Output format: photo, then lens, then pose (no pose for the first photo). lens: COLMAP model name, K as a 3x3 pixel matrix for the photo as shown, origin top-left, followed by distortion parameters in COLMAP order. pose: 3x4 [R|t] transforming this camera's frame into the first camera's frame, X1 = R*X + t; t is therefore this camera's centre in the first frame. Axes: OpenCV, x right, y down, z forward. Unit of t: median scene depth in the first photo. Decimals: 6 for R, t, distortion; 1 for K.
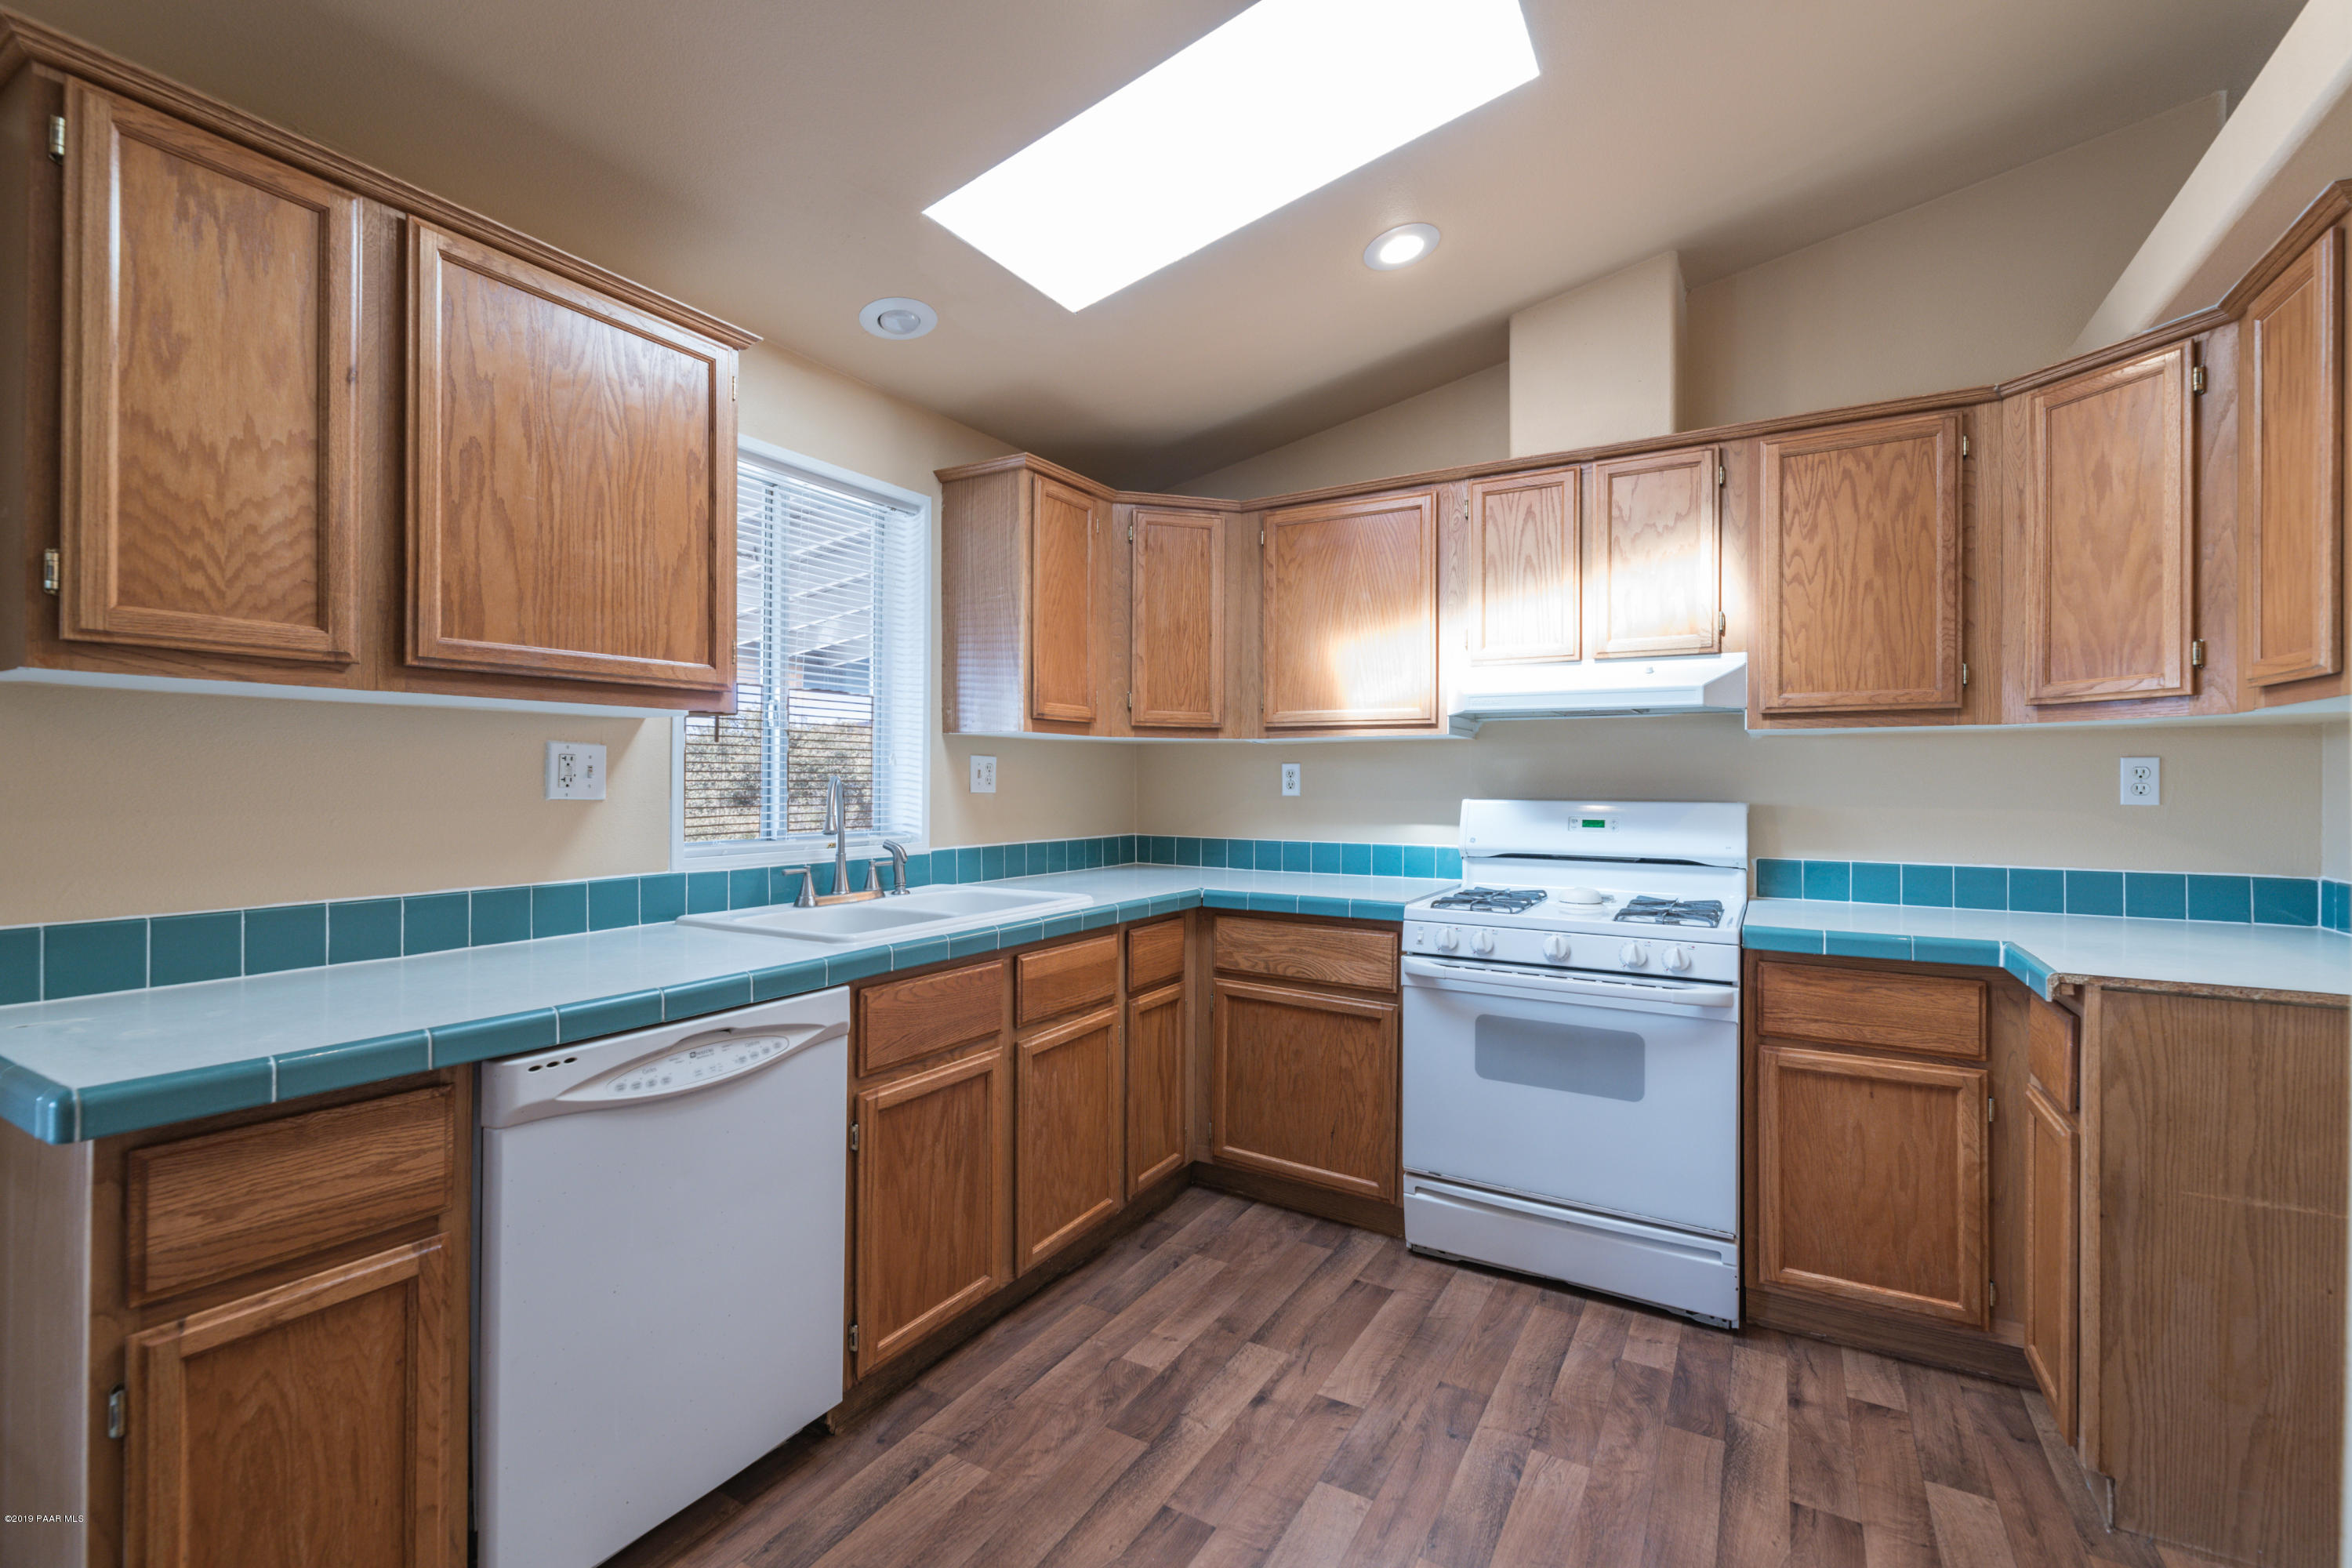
lens RADIAL K [[1011.0, 0, 1178.5], [0, 1011.0, 778.1], [0, 0, 1]] dist [-0.001152, -0.000775]
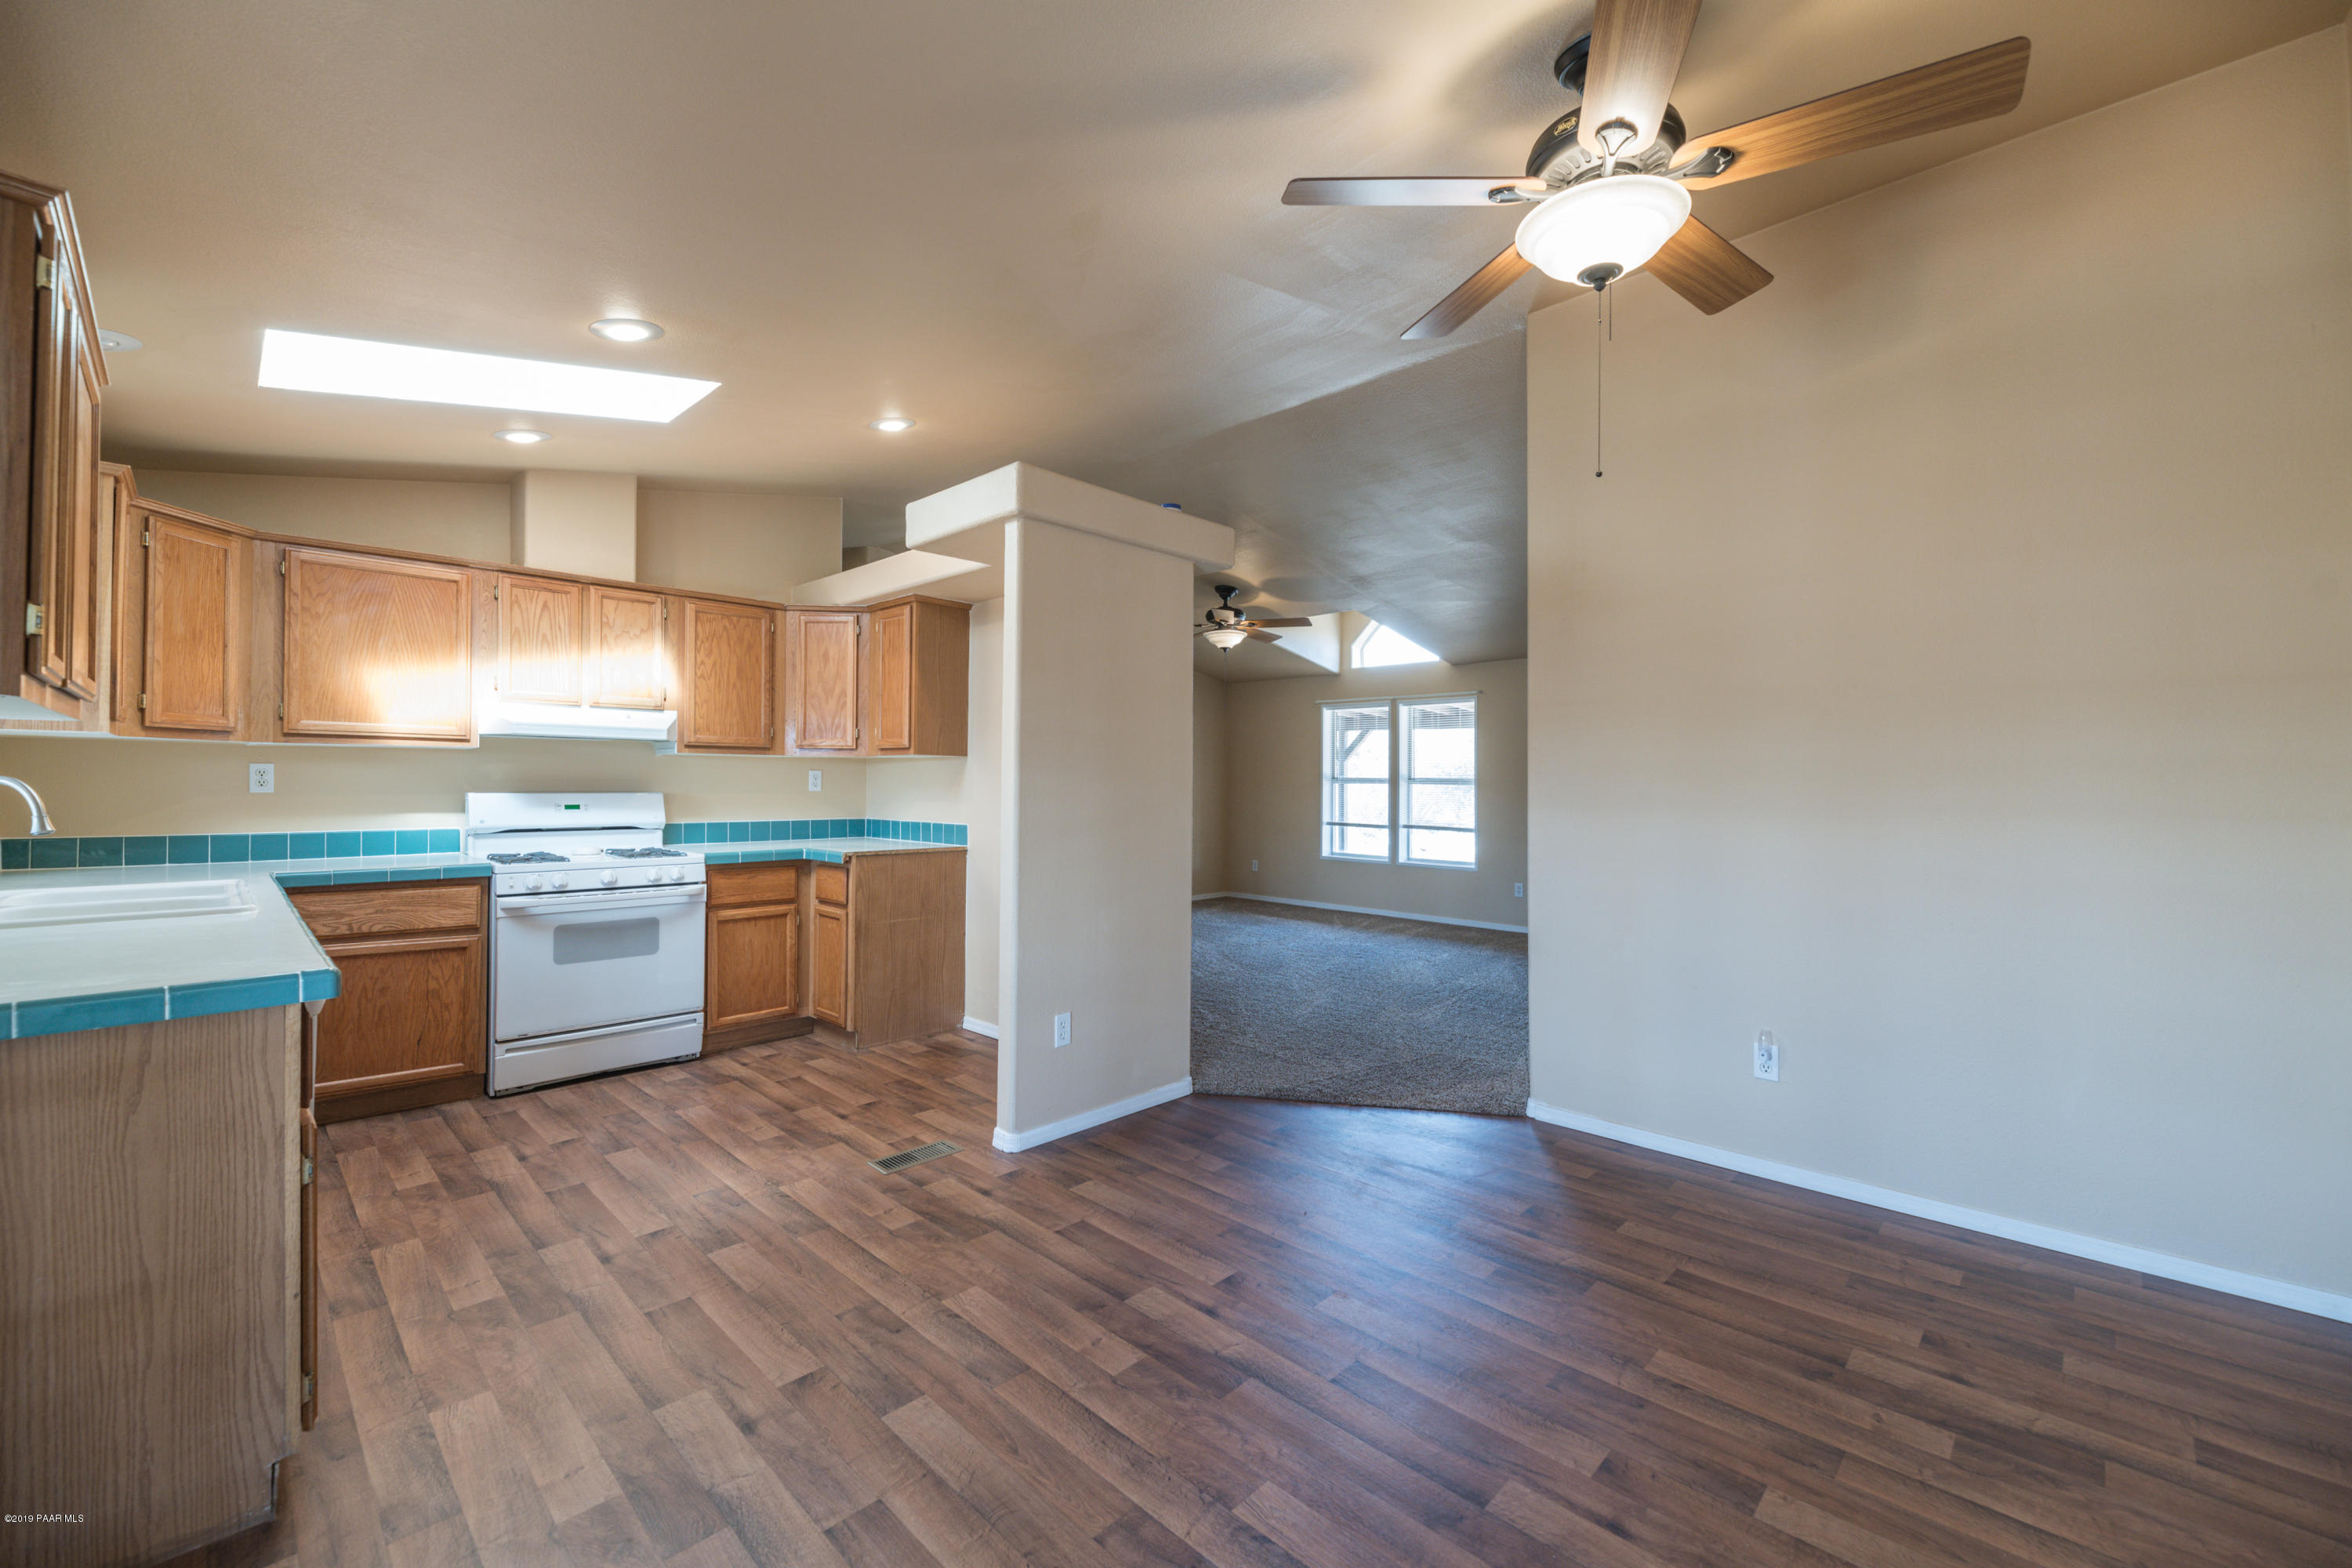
lens RADIAL K [[941.9, 0, 1177.7], [0, 941.9, 777.4], [0, 0, 1]] dist [0.005791, -0.003188]
pose [[0.235923, 0.002316, 0.971769, -0.960452], [-0.008856, 0.999961, -0.000233, -0.011322], [-0.971731, -0.008551, 0.235934, -0.324679]]
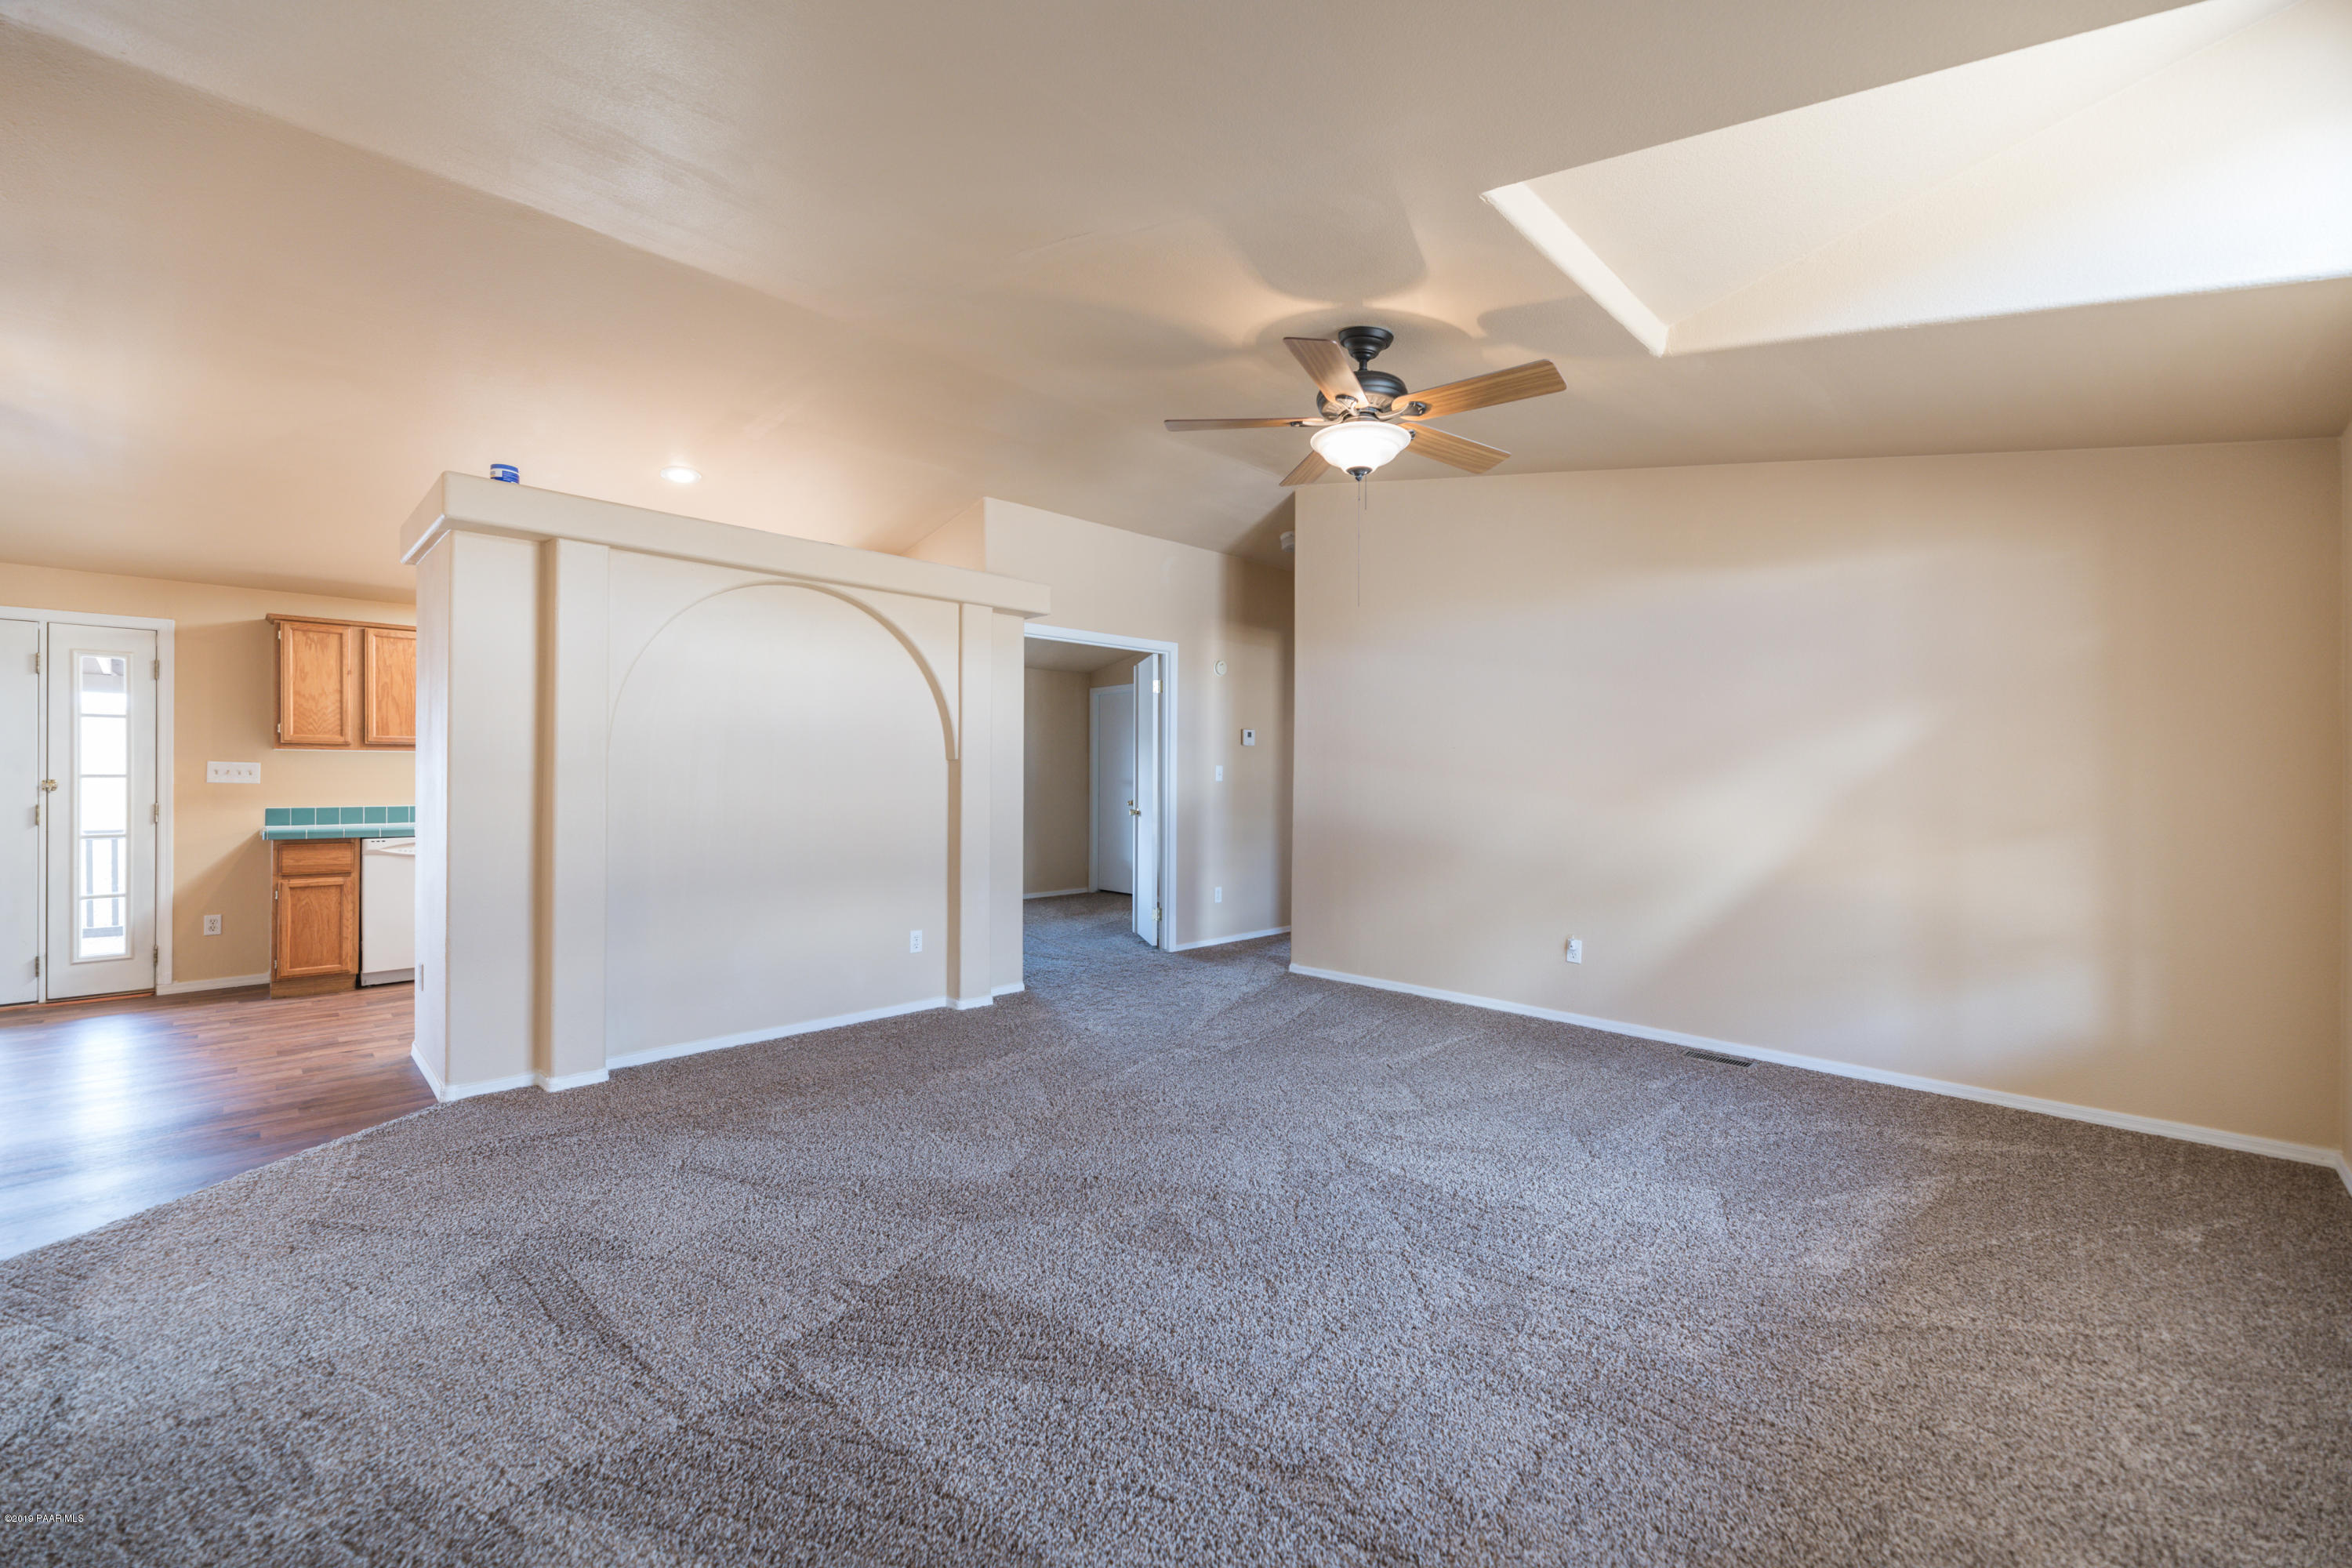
lens RADIAL K [[941.9, 0, 1177.7], [0, 941.9, 777.4], [0, 0, 1]] dist [0.005791, -0.003188]
pose [[0.966712, -0.001272, -0.255864, 2.021376], [0.001780, 0.999997, 0.001752, 0.011108], [0.255861, -0.002149, 0.966711, -1.087537]]
